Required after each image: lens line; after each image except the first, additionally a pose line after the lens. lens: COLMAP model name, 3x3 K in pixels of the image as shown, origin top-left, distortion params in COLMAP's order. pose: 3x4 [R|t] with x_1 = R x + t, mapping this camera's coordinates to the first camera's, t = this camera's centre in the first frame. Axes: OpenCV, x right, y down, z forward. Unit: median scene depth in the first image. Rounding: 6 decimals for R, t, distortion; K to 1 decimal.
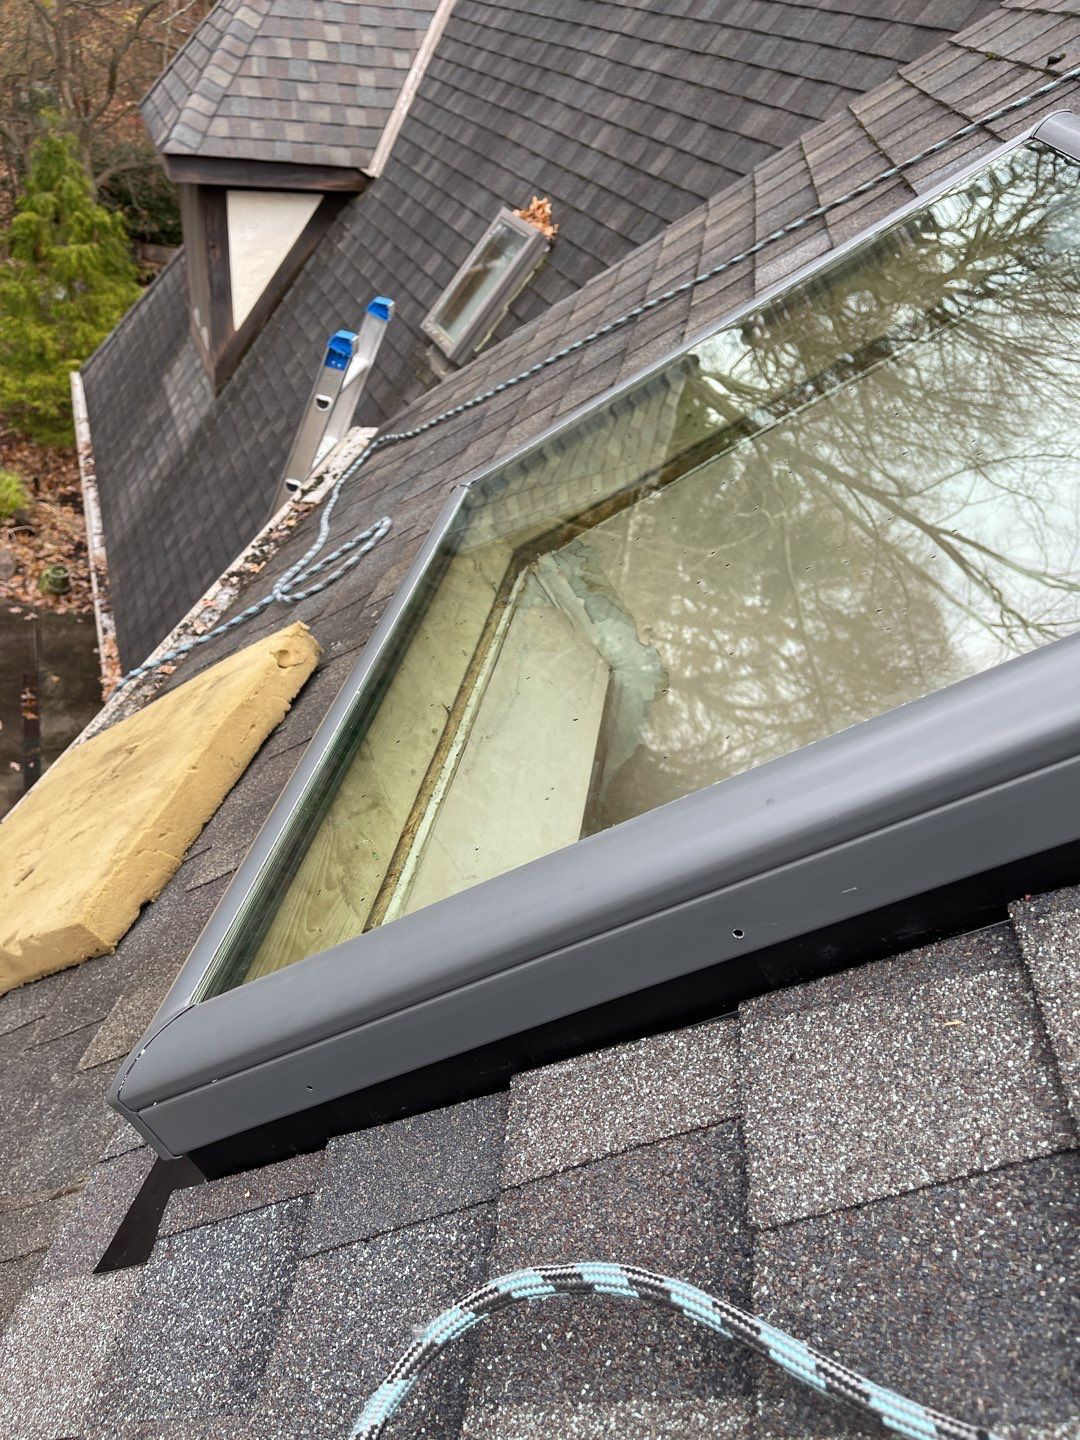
lens RADIAL K [[1095.9, 0, 533.8], [0, 1095.9, 721.8], [0, 0, 1]] dist [0.070905, -0.106695]
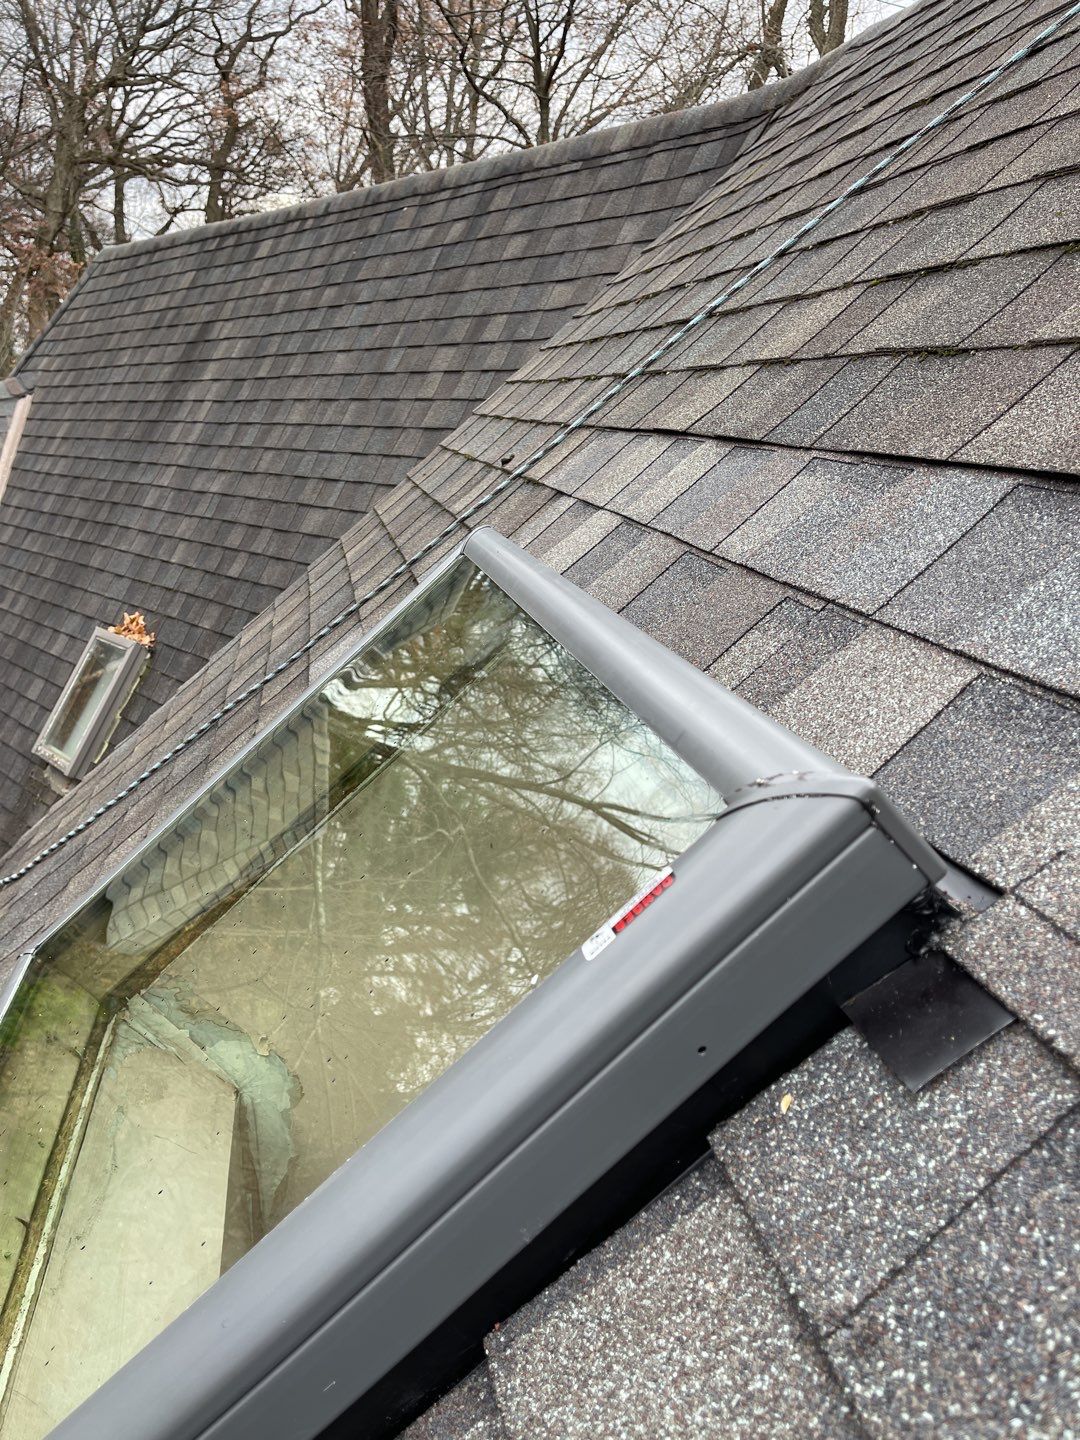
lens RADIAL K [[1095.9, 0, 533.8], [0, 1095.9, 721.8], [0, 0, 1]] dist [0.070905, -0.106695]
pose [[0.929025, -0.216457, 0.300098, 0.050835], [0.295265, 0.922483, -0.248686, -0.016391], [-0.223005, 0.319644, 0.920921, -0.023509]]
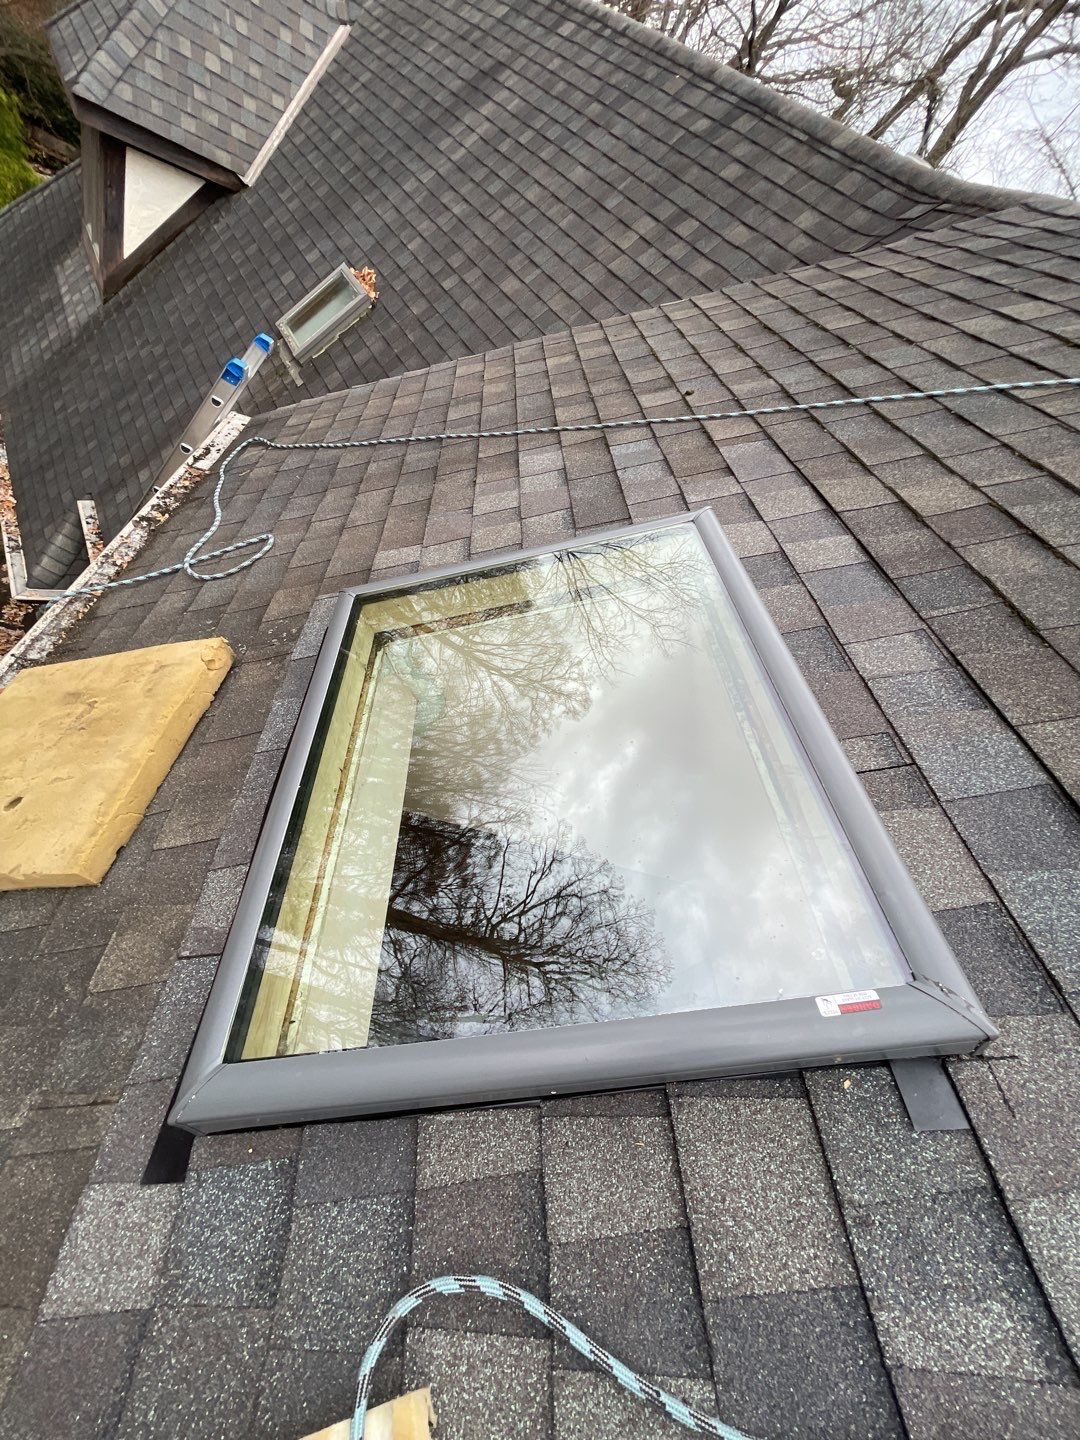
lens RADIAL K [[578.2, 0, 536.9], [0, 578.2, 722.5], [0, 0, 1]] dist [0.000081, -0.000616]
pose [[0.909913, 0.113522, 0.398964, -0.070446], [-0.203966, 0.959959, 0.192035, -0.132885], [-0.361188, -0.256110, 0.896633, 0.034399]]
